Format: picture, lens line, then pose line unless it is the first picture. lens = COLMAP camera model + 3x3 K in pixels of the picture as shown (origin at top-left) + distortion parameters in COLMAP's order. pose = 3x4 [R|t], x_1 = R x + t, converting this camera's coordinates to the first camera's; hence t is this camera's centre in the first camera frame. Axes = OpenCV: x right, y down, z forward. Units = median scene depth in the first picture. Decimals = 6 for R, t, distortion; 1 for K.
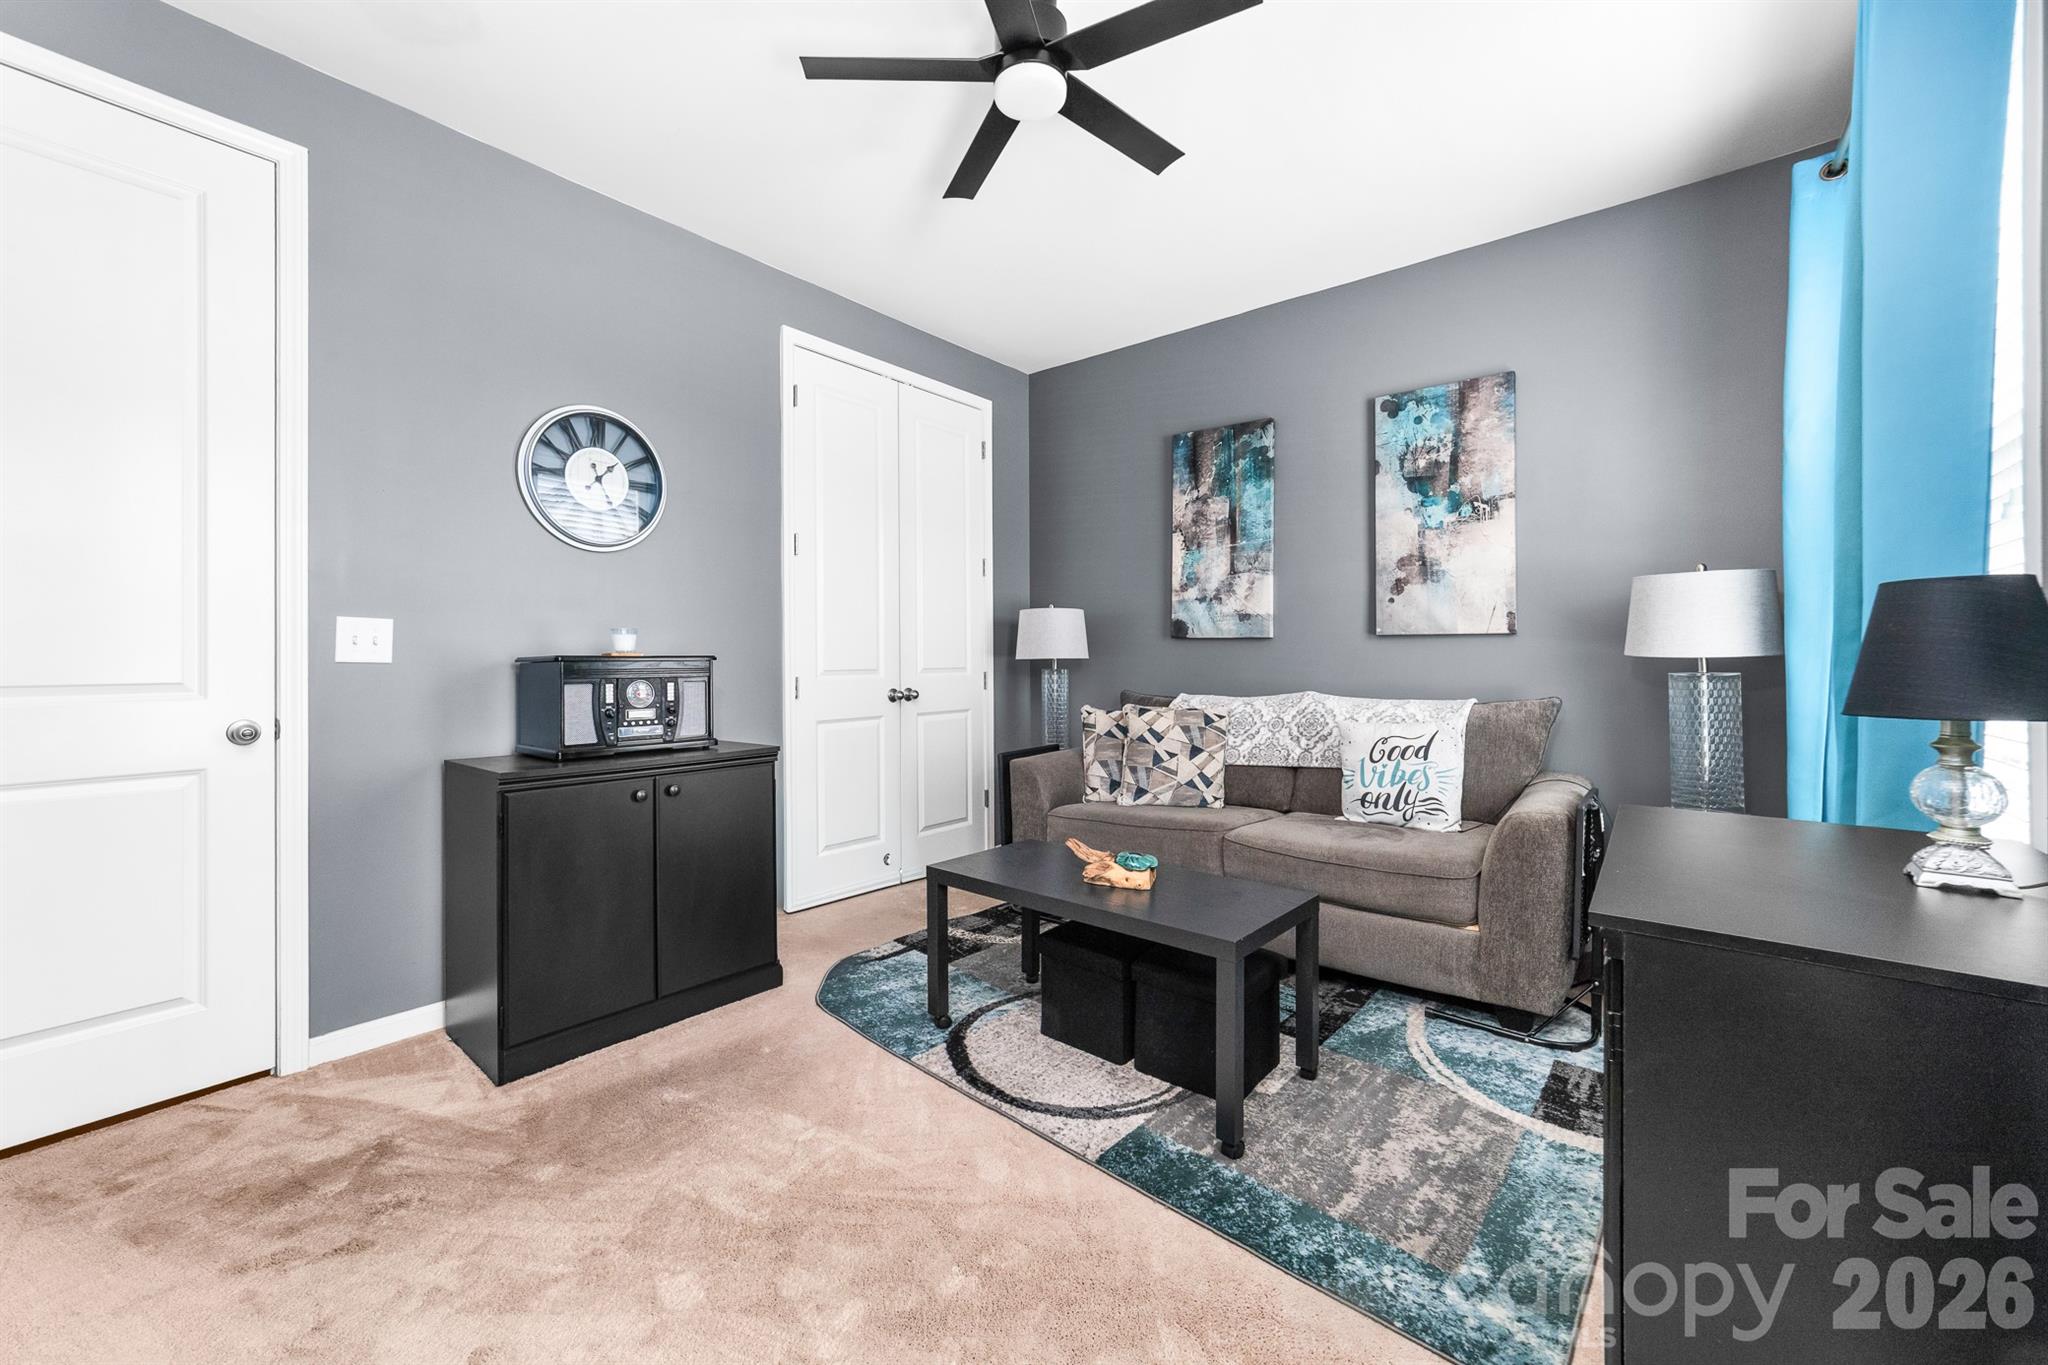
lens RADIAL K [[803.1, 0, 1028.7], [0, 803.1, 657.4], [0, 0, 1]] dist [0.001970, 0.000130]
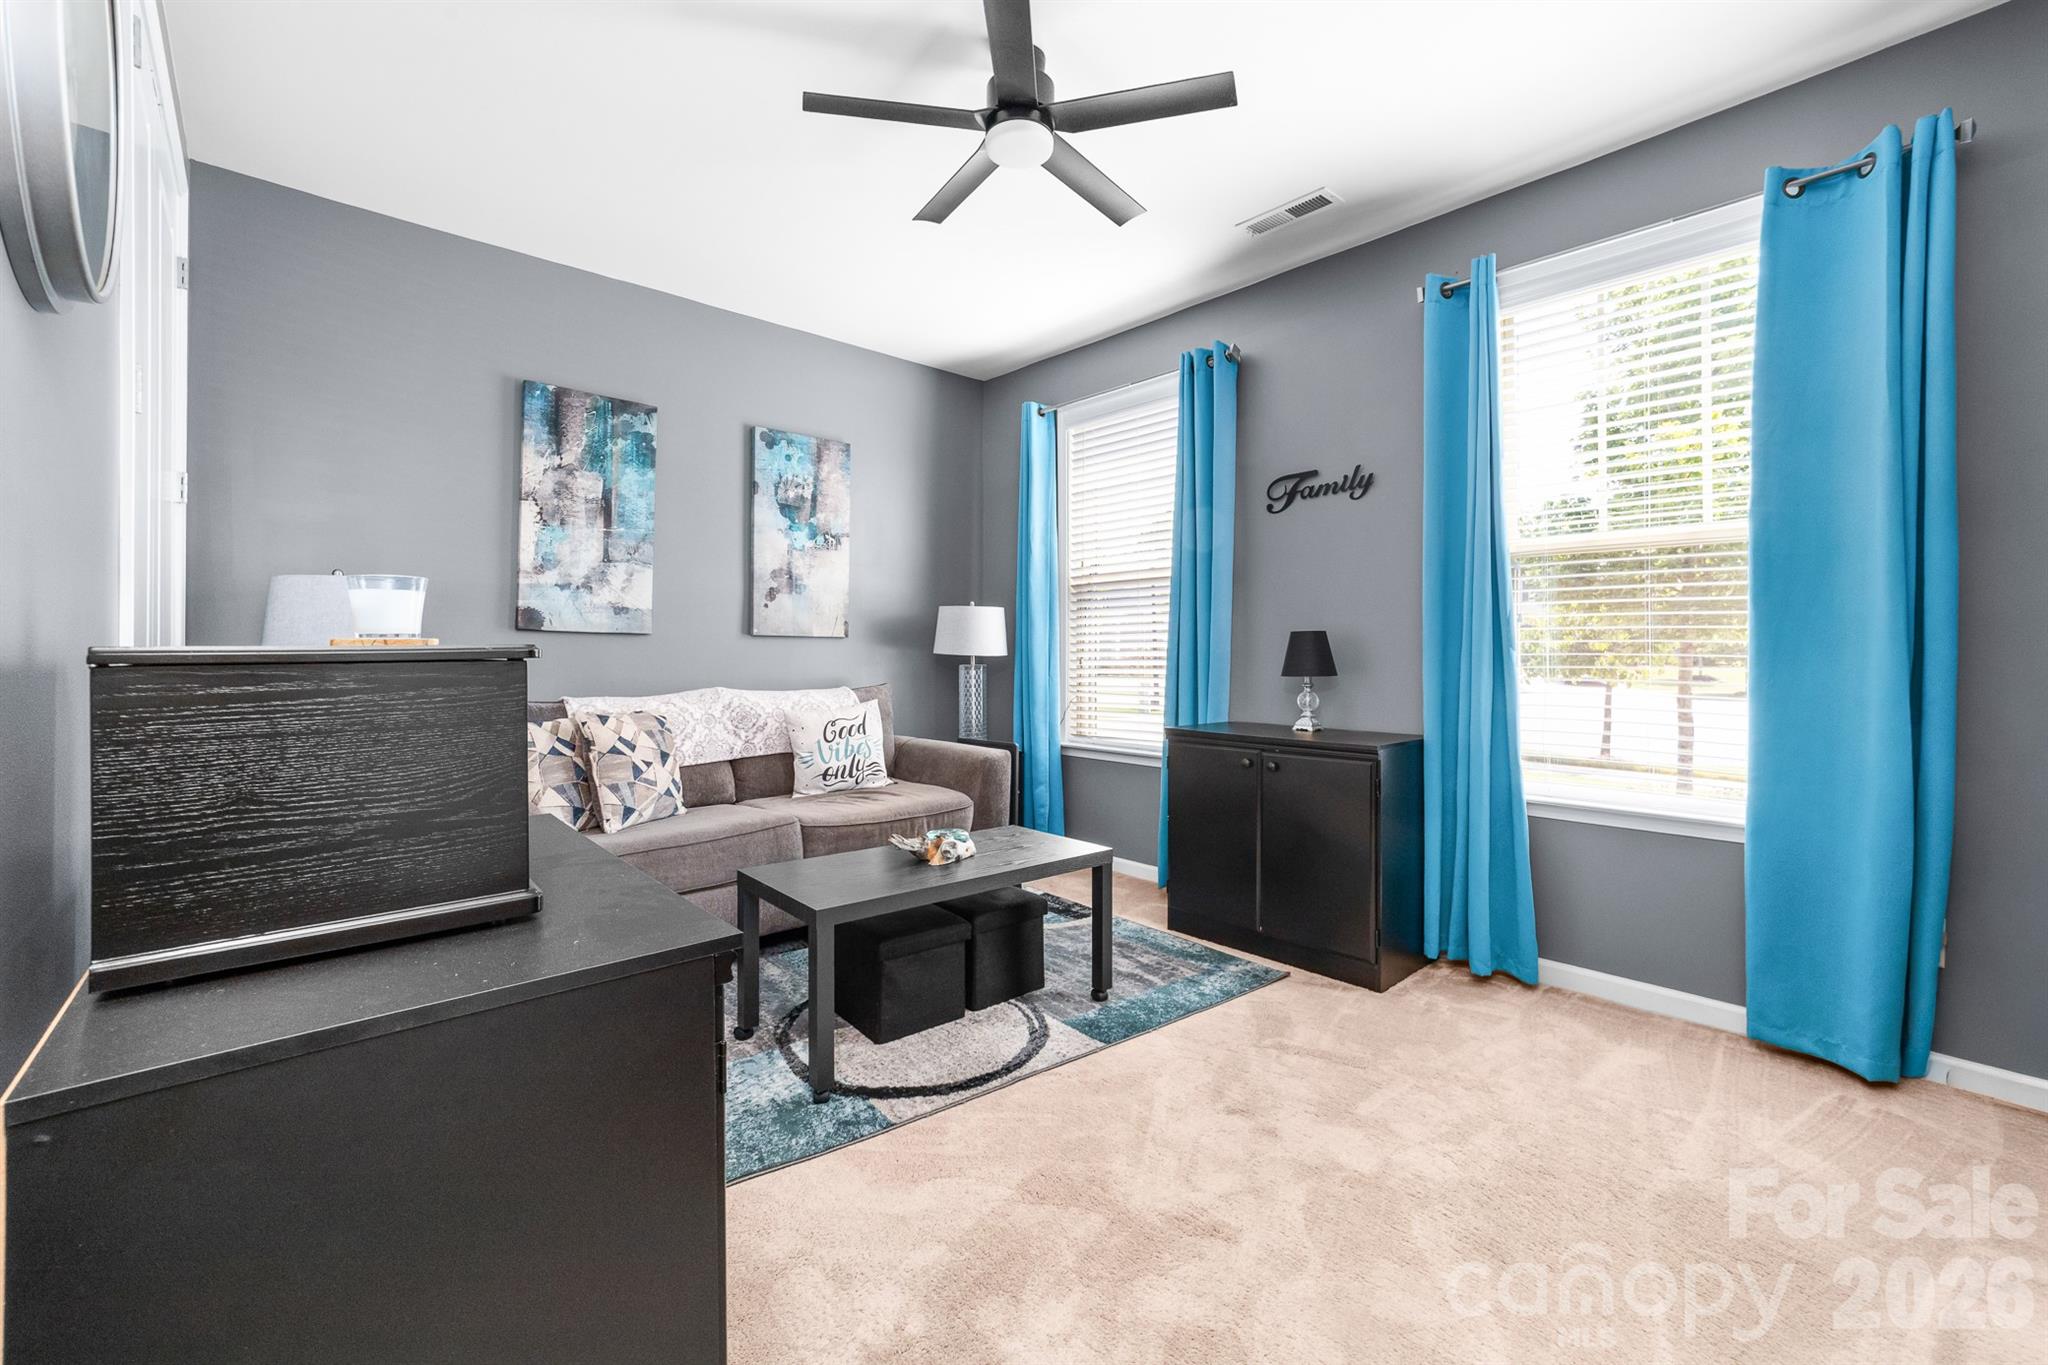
lens RADIAL K [[834.8, 0, 915.0], [0, 834.8, 657.0], [0, 0, 1]] dist [-0.022266, 0.000043]
pose [[0.220273, 0.002438, 0.975435, -0.684990], [-0.002528, 0.999995, -0.001928, 0.004828], [-0.975435, -0.002041, 0.220278, 0.537159]]
